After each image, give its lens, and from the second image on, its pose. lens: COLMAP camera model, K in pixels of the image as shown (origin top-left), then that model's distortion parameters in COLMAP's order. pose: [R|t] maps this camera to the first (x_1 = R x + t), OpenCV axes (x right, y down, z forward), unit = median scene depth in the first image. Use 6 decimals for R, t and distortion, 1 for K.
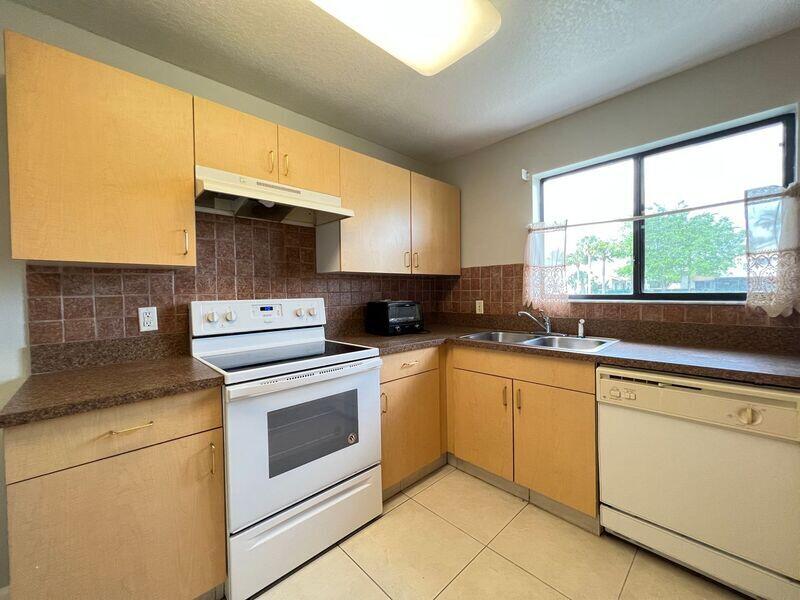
lens RADIAL K [[320.4, 0, 398.4], [0, 320.4, 298.1], [0, 0, 1]] dist [-0.001764, 0.000169]
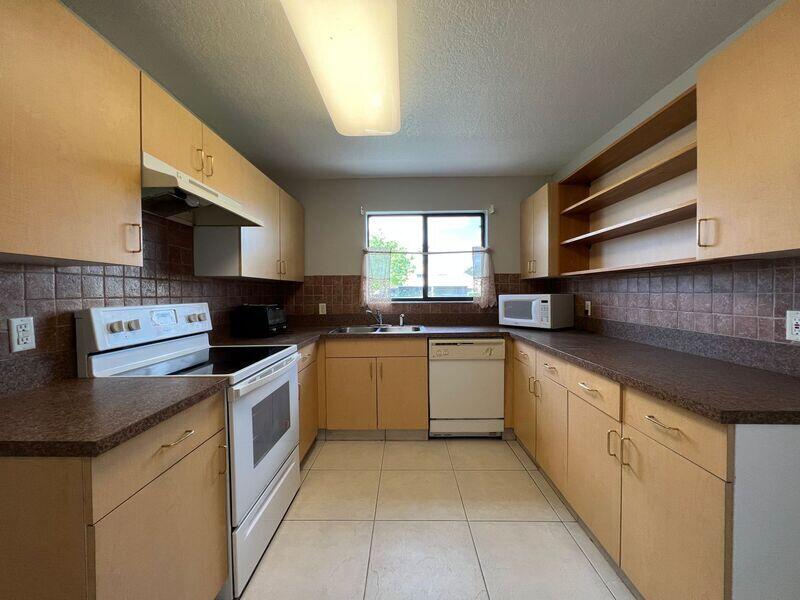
lens RADIAL K [[320.4, 0, 398.4], [0, 320.4, 298.1], [0, 0, 1]] dist [-0.001764, 0.000169]
pose [[0.704131, -0.003014, 0.710064, -0.585171], [0.012548, 0.999888, -0.008200, 0.001320], [-0.709959, 0.014684, 0.704090, -0.082814]]
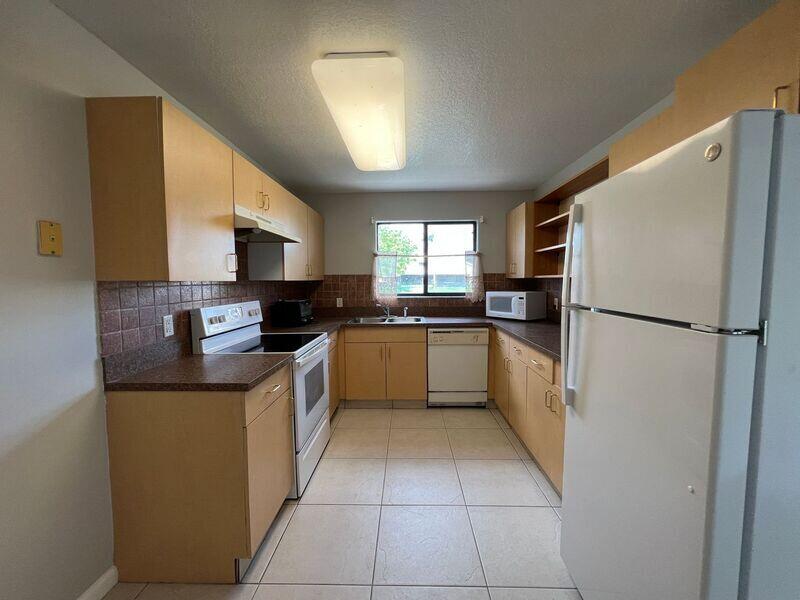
lens RADIAL K [[320.4, 0, 398.4], [0, 320.4, 298.1], [0, 0, 1]] dist [-0.001764, 0.000169]
pose [[0.709218, -0.029382, 0.704377, -0.837523], [0.010916, 0.999469, 0.030700, -0.048420], [-0.704905, -0.014085, 0.709162, -0.313327]]
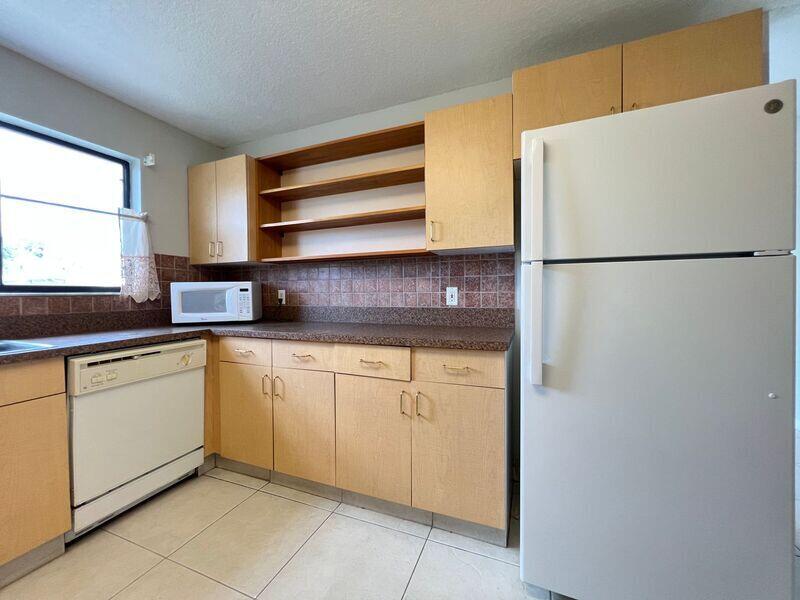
lens RADIAL K [[320.4, 0, 398.4], [0, 320.4, 298.1], [0, 0, 1]] dist [-0.001764, 0.000169]
pose [[-0.405168, 0.002583, 0.914238, -0.482668], [0.035249, 0.999297, 0.012798, 0.048828], [-0.913562, 0.037411, -0.404974, 0.412190]]
